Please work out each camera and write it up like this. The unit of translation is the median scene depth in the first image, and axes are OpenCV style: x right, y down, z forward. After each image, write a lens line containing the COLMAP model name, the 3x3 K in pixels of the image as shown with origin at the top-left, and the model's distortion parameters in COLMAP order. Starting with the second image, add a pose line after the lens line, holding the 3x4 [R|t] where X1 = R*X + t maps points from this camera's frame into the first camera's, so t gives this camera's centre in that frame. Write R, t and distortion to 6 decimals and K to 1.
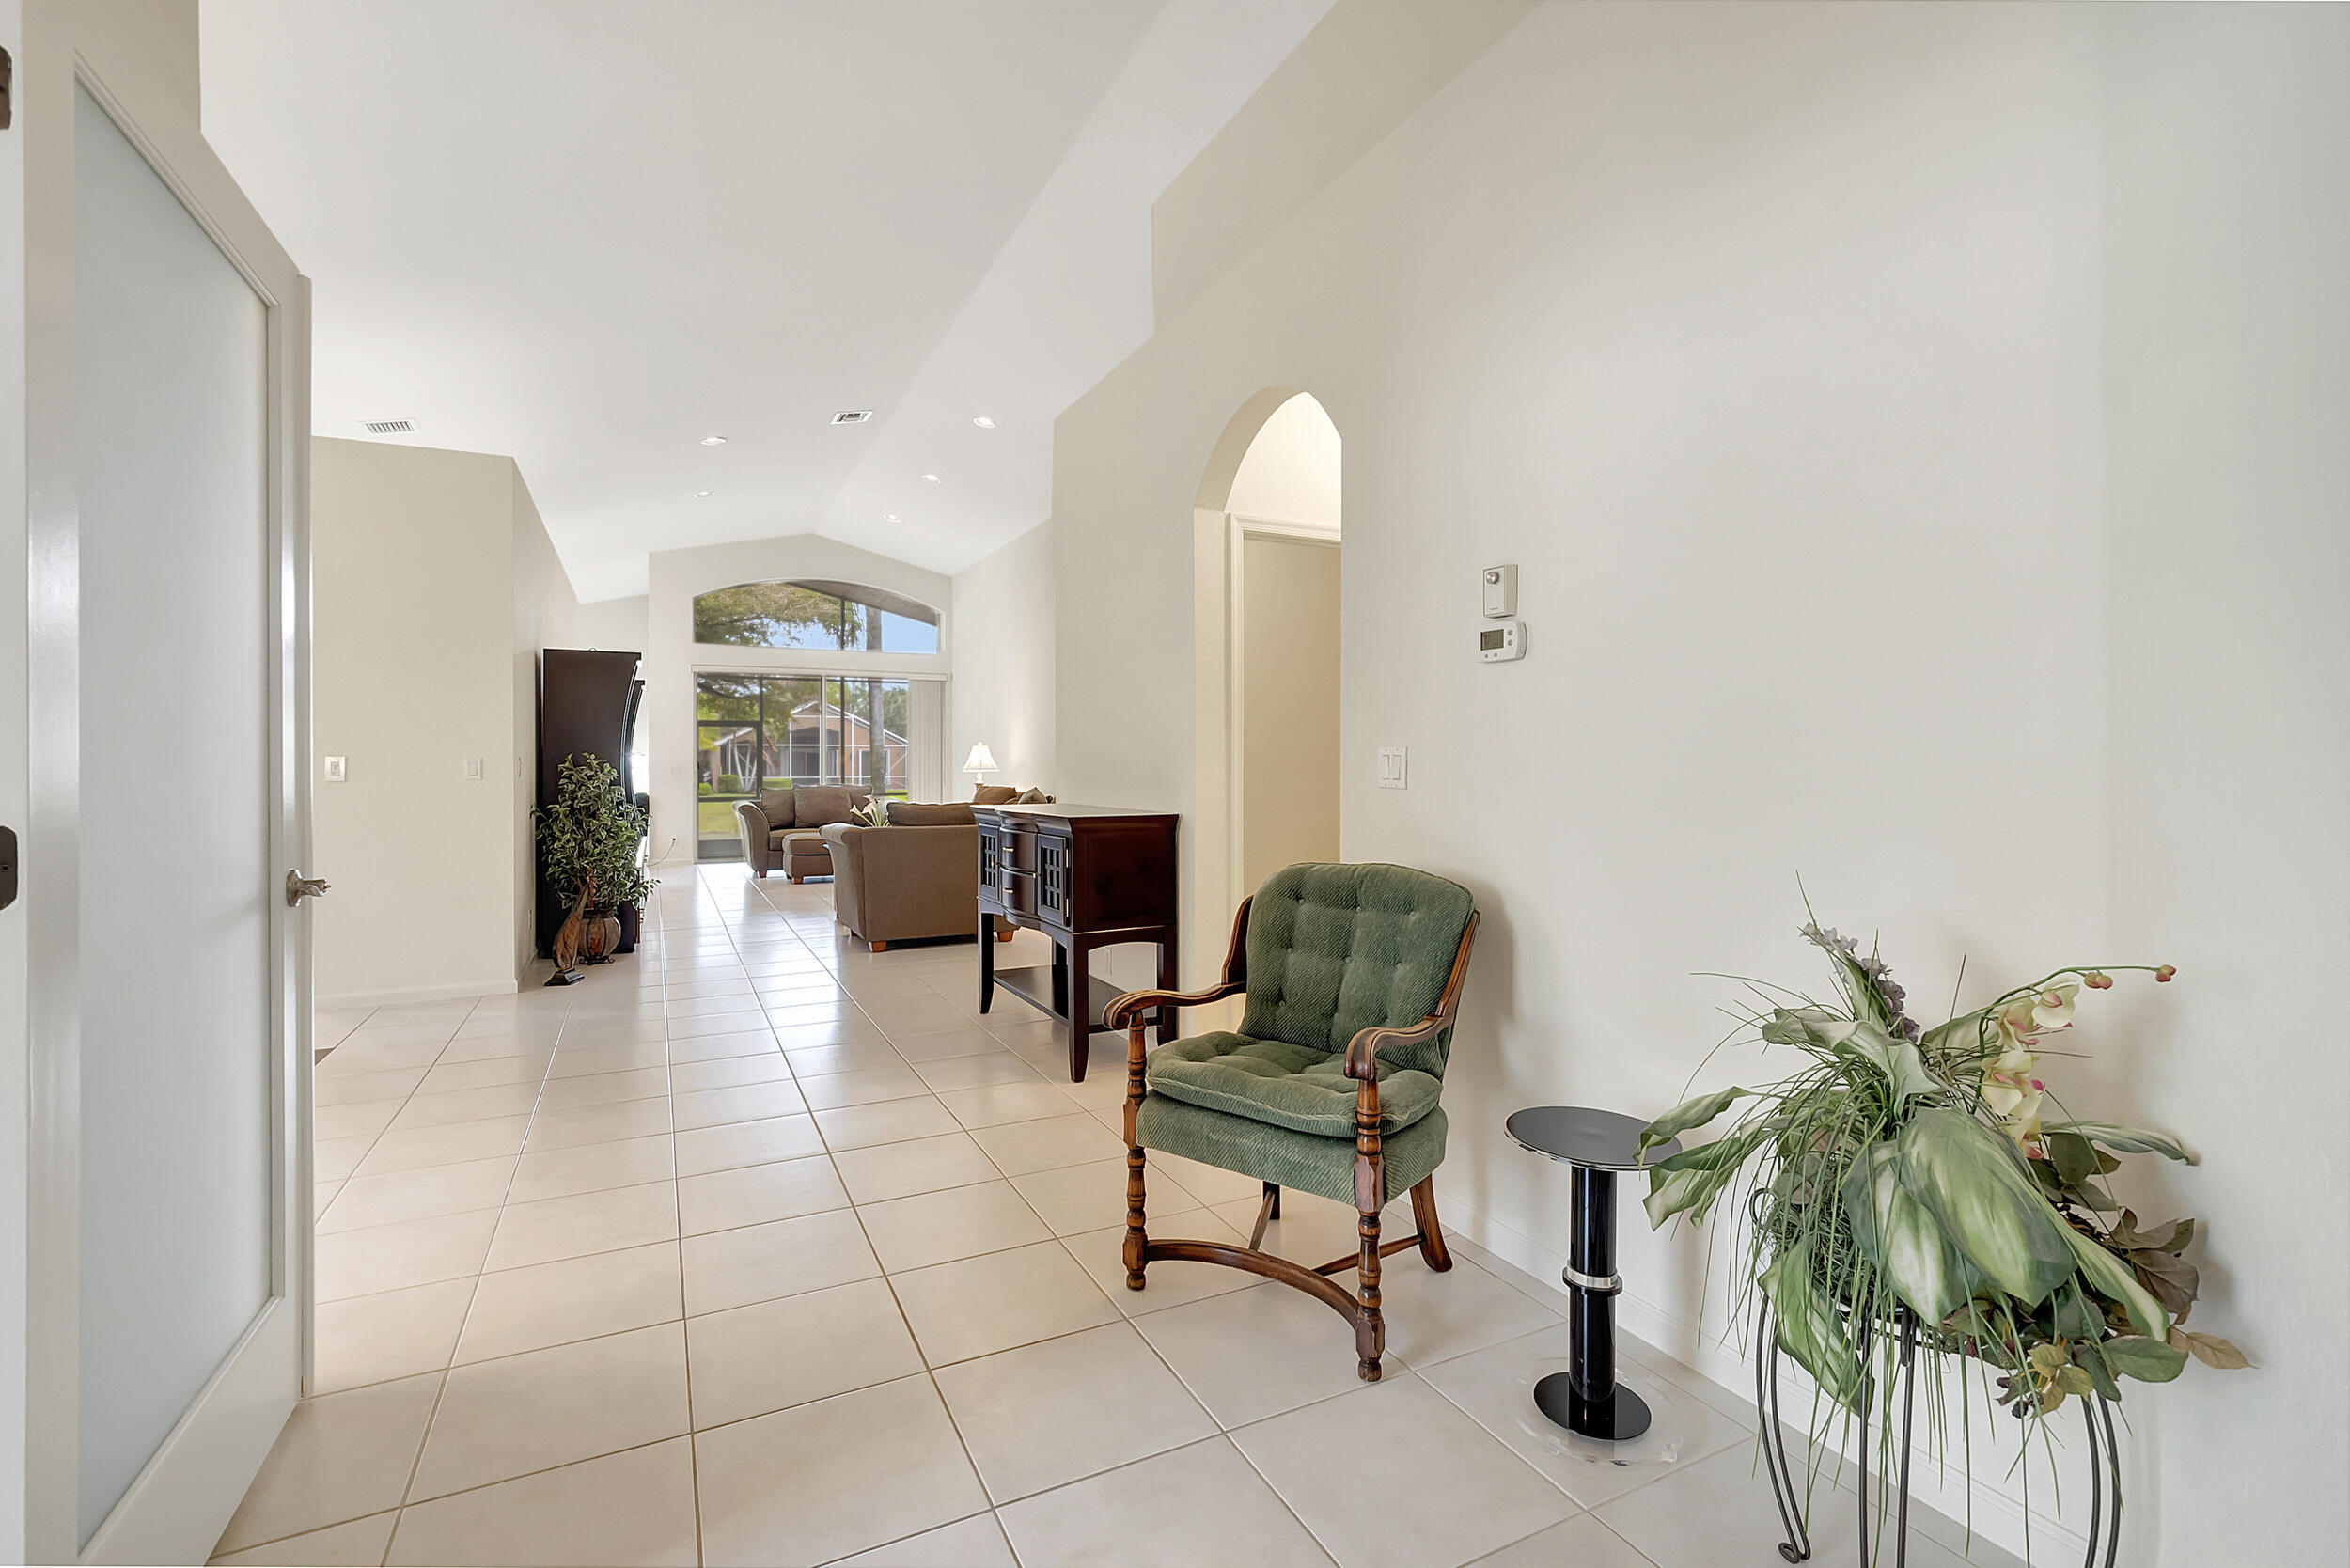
lens RADIAL K [[1039.8, 0, 1181.3], [0, 1039.8, 777.5], [0, 0, 1]] dist [0.001459, -0.001136]
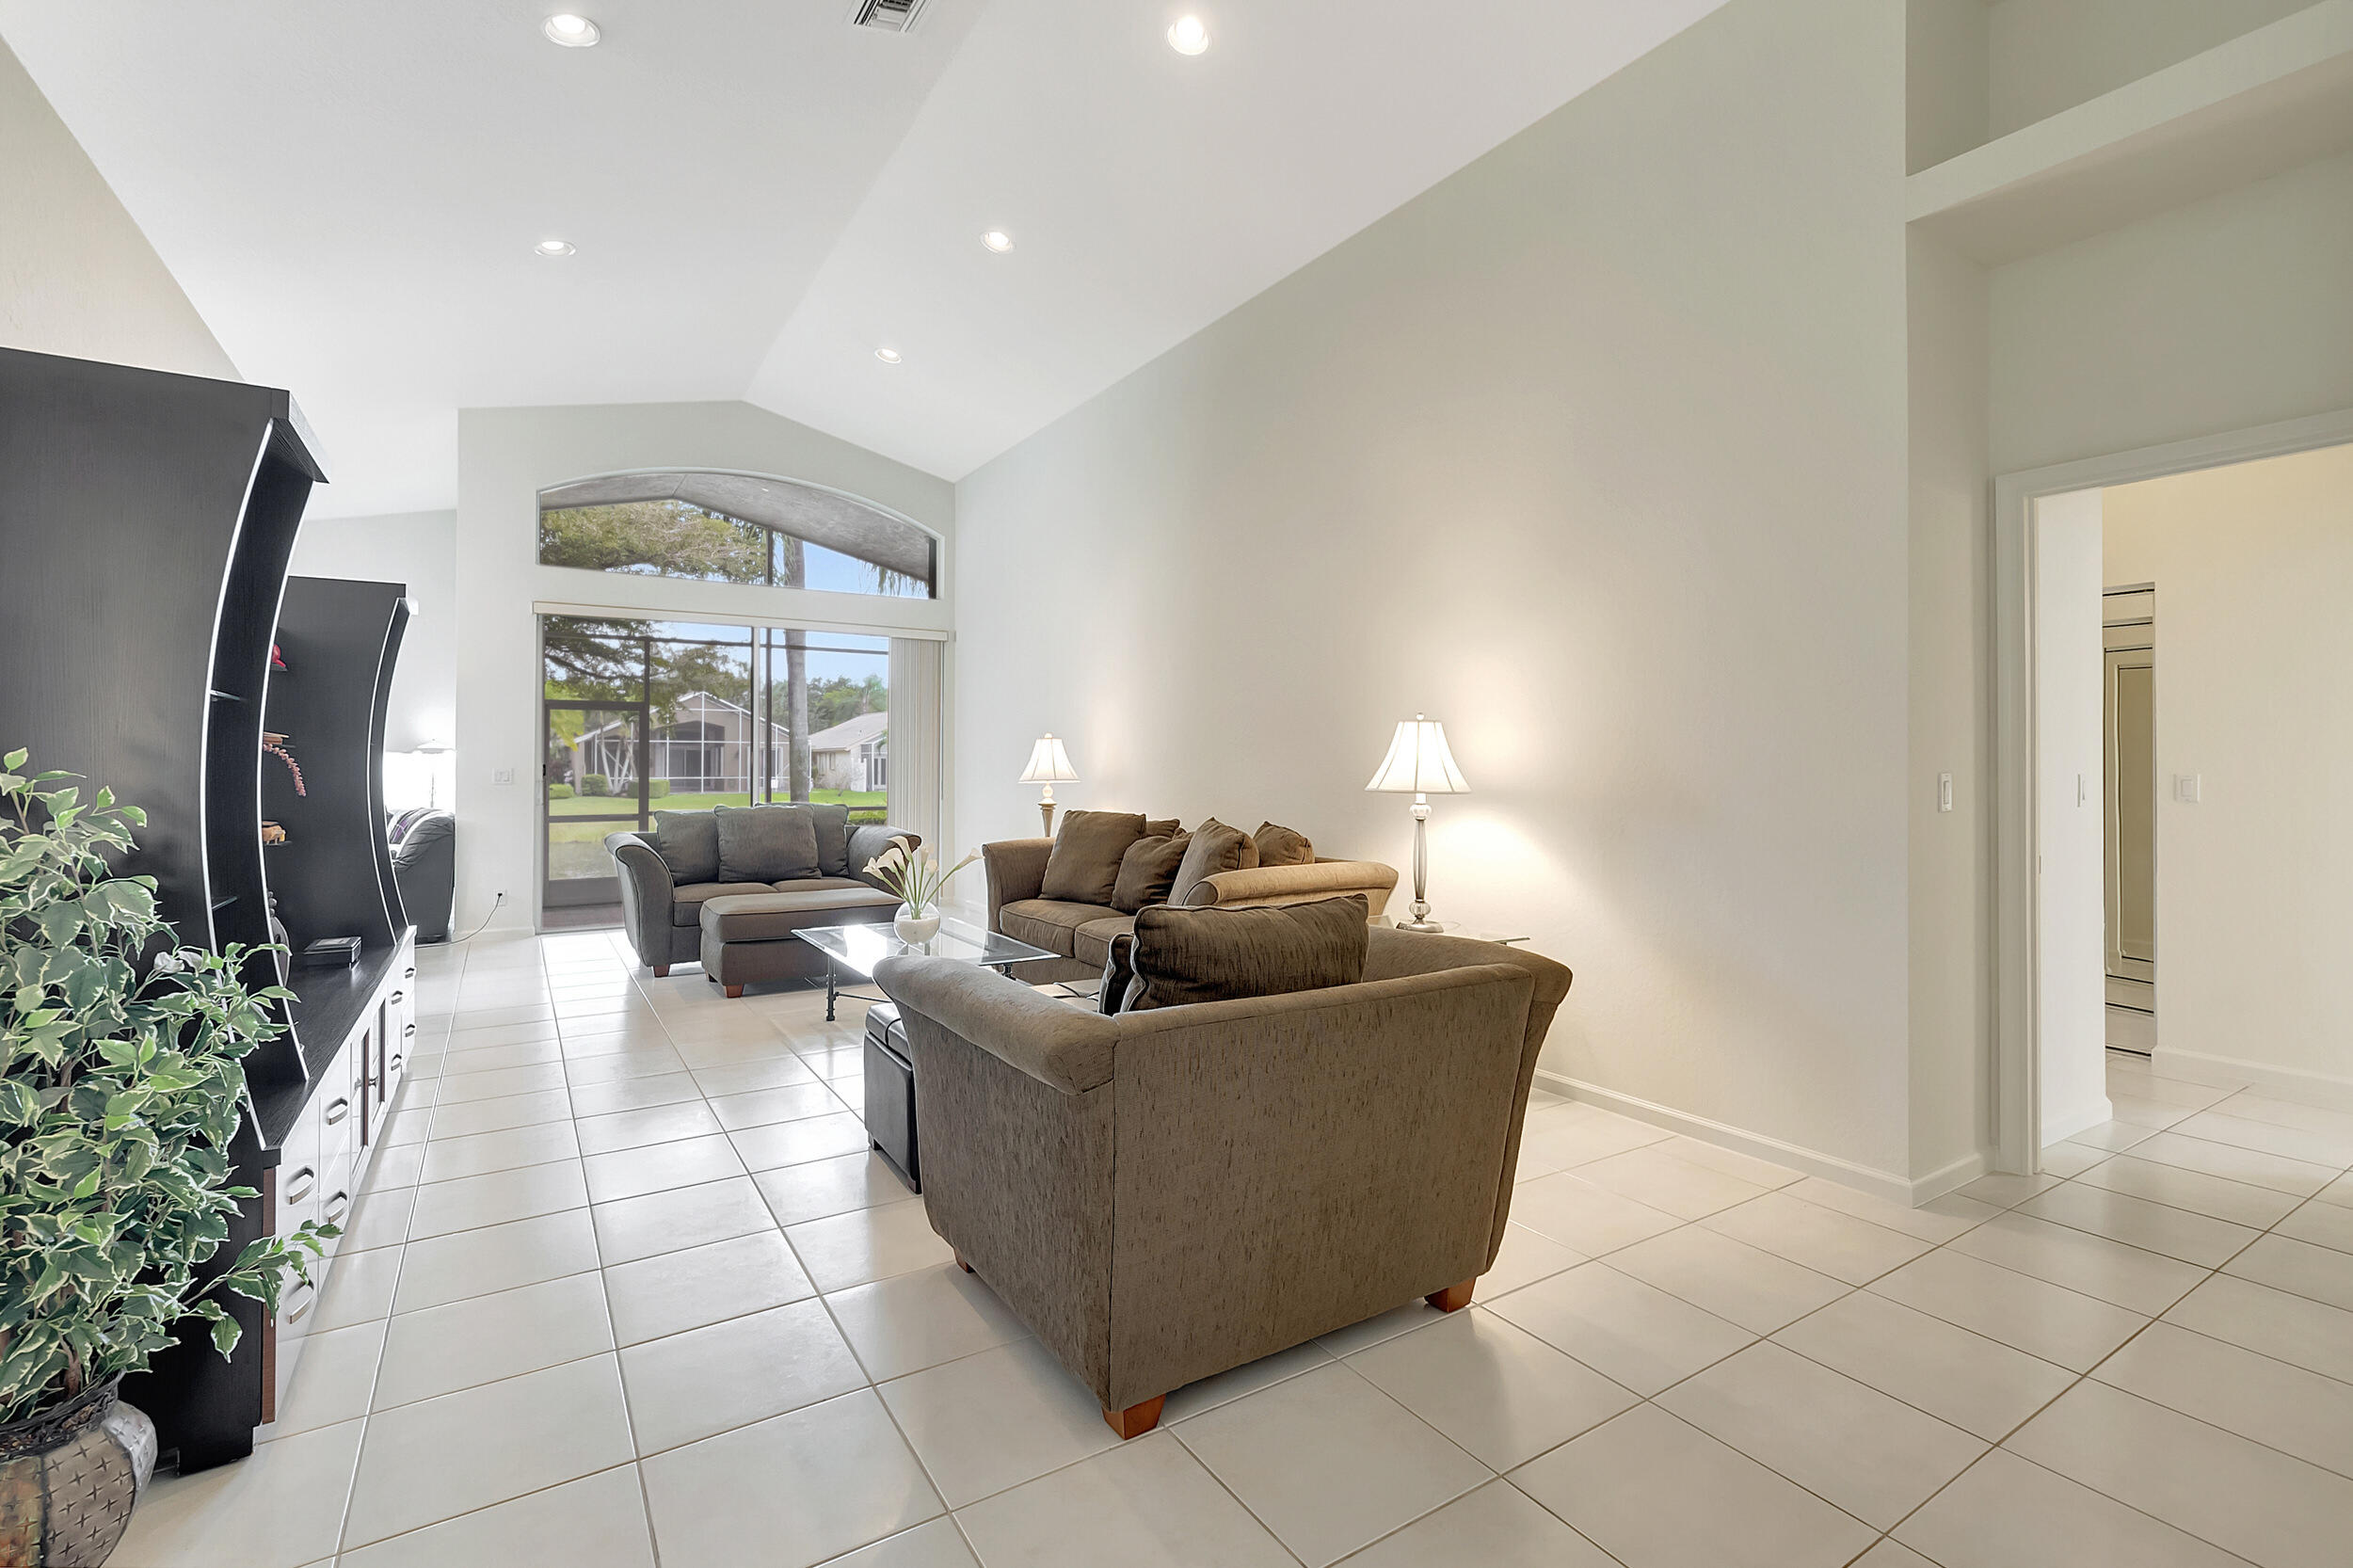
lens RADIAL K [[1041.1, 0, 1171.6], [0, 1041.1, 767.8], [0, 0, 1]] dist [0.001459, -0.001136]
pose [[0.995386, 0.003451, 0.095890, -0.158728], [-0.002559, 0.999952, -0.009427, -0.007844], [-0.095918, 0.009138, 0.995347, 0.360368]]
